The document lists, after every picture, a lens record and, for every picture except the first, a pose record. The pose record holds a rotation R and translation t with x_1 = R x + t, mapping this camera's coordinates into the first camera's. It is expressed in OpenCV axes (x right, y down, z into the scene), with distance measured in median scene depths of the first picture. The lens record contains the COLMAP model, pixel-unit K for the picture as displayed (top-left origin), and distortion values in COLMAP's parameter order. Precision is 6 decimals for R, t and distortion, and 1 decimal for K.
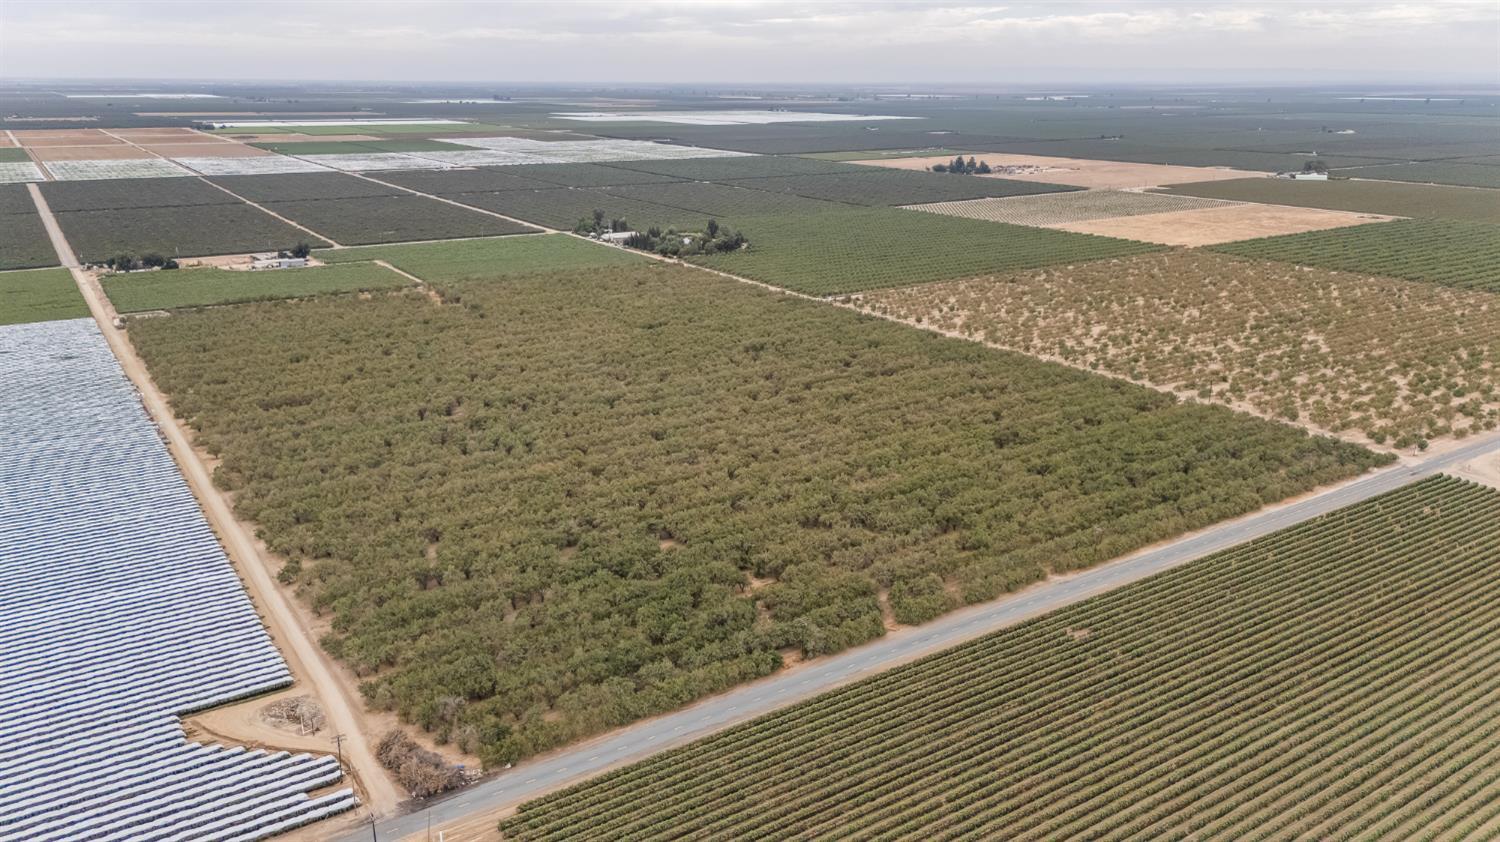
lens RADIAL K [[1104.5, 0, 750.0], [0, 1104.5, 421.0], [0, 0, 1]] dist [0.067823, -0.066124]
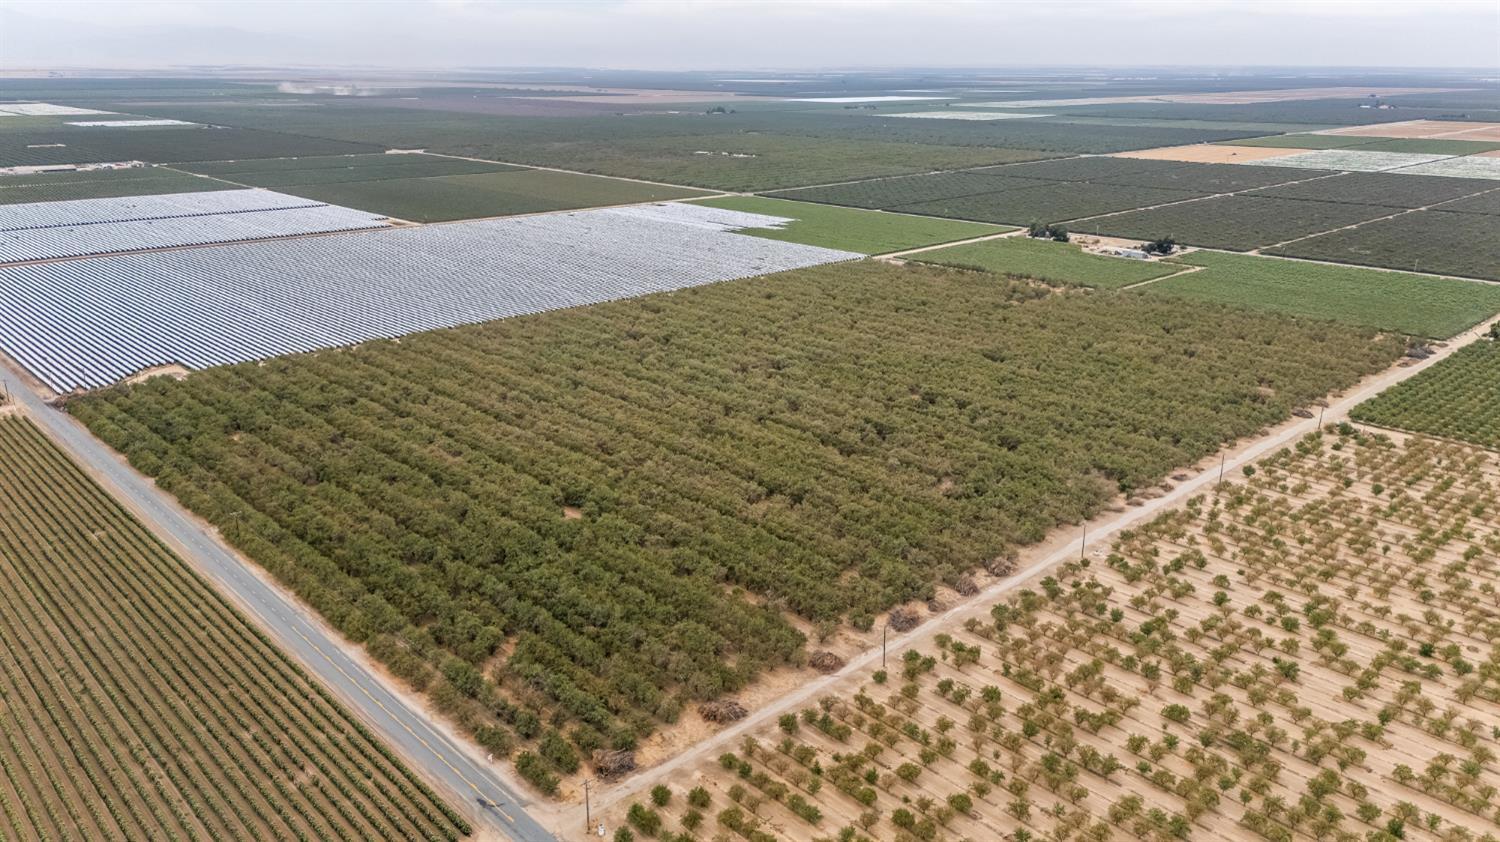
lens RADIAL K [[1104.5, 0, 750.0], [0, 1104.5, 421.0], [0, 0, 1]] dist [0.067823, -0.066124]
pose [[0.169391, 0.296592, -0.939862, 0.935630], [-0.291853, 0.925965, 0.239606, -0.255303], [0.941344, 0.233715, 0.243411, 0.831869]]
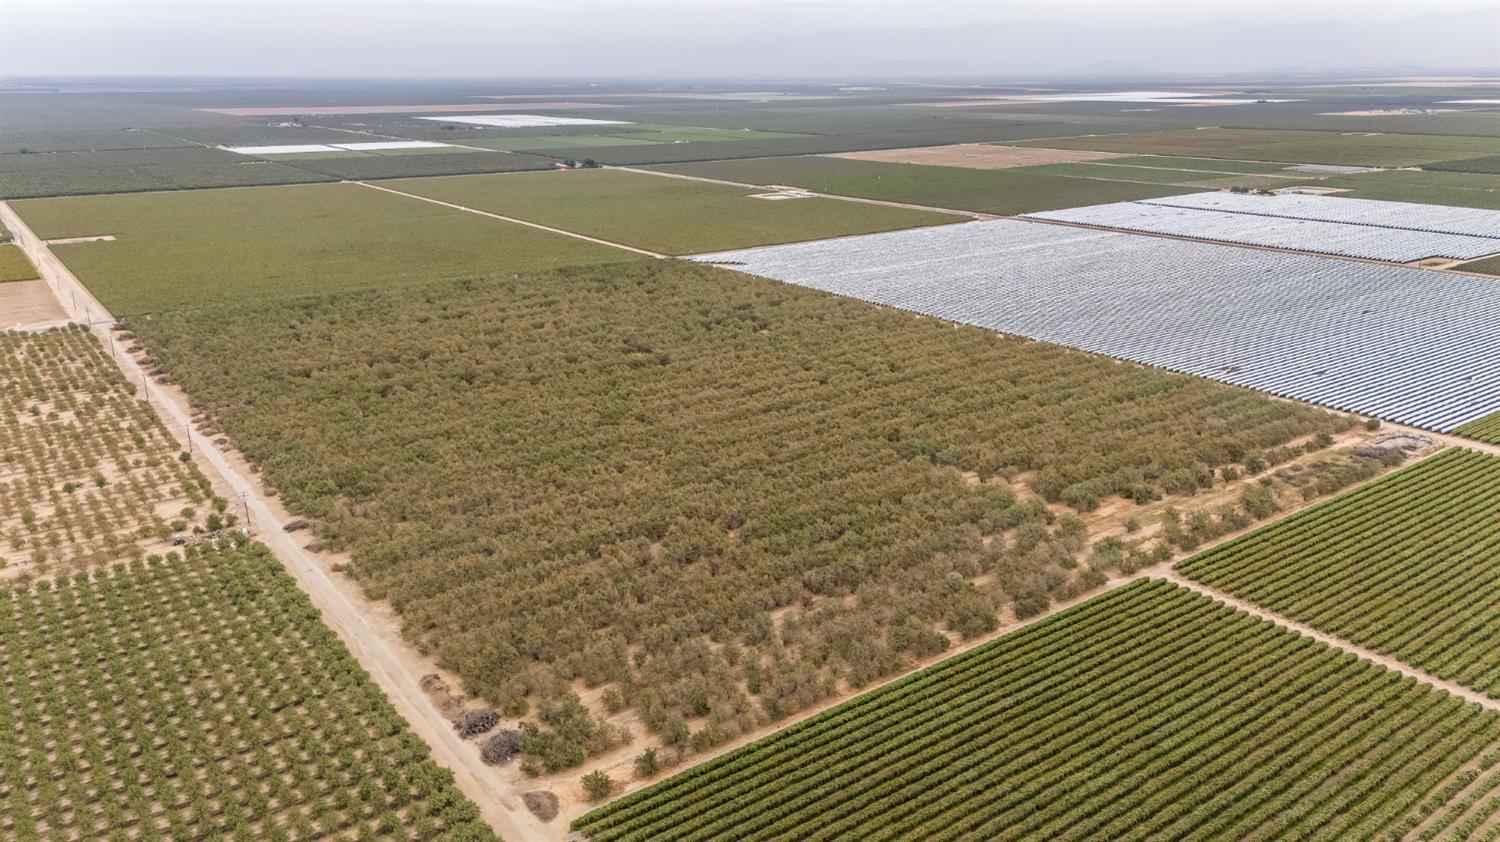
lens RADIAL K [[1104.5, 0, 750.0], [0, 1104.5, 421.0], [0, 0, 1]] dist [0.067823, -0.066124]
pose [[-0.998921, 0.012546, -0.044715, -0.186964], [-0.014924, 0.825027, 0.564896, -0.646280], [0.043978, 0.564954, -0.823950, 2.123378]]
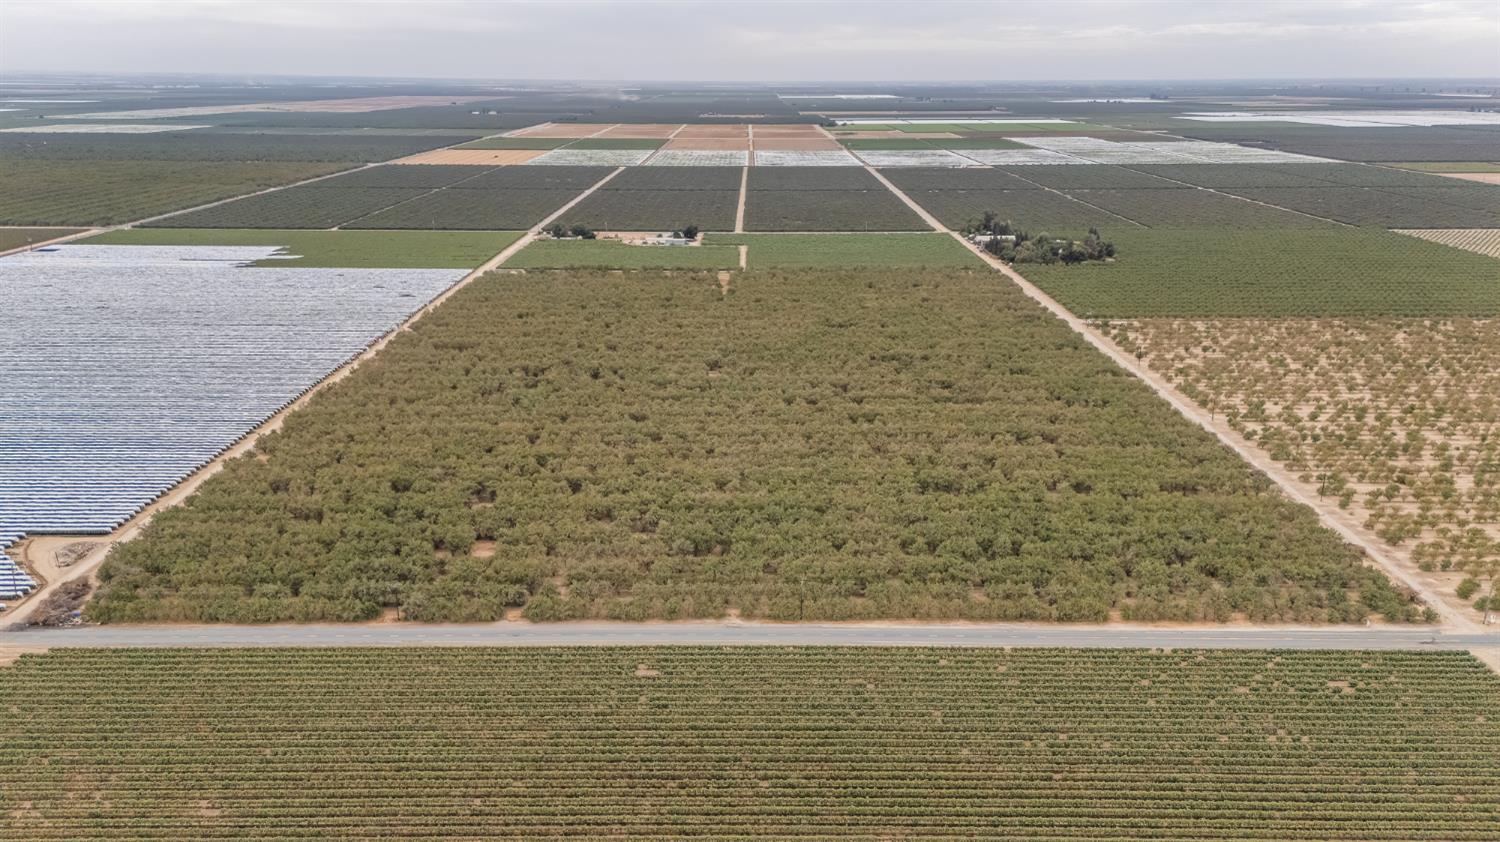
lens RADIAL K [[1104.5, 0, 750.0], [0, 1104.5, 421.0], [0, 0, 1]] dist [0.067823, -0.066124]
pose [[0.831186, 0.161897, -0.531901, 0.517975], [-0.161597, 0.985713, 0.047502, -0.046971], [0.531992, 0.046470, 0.845473, 0.156841]]
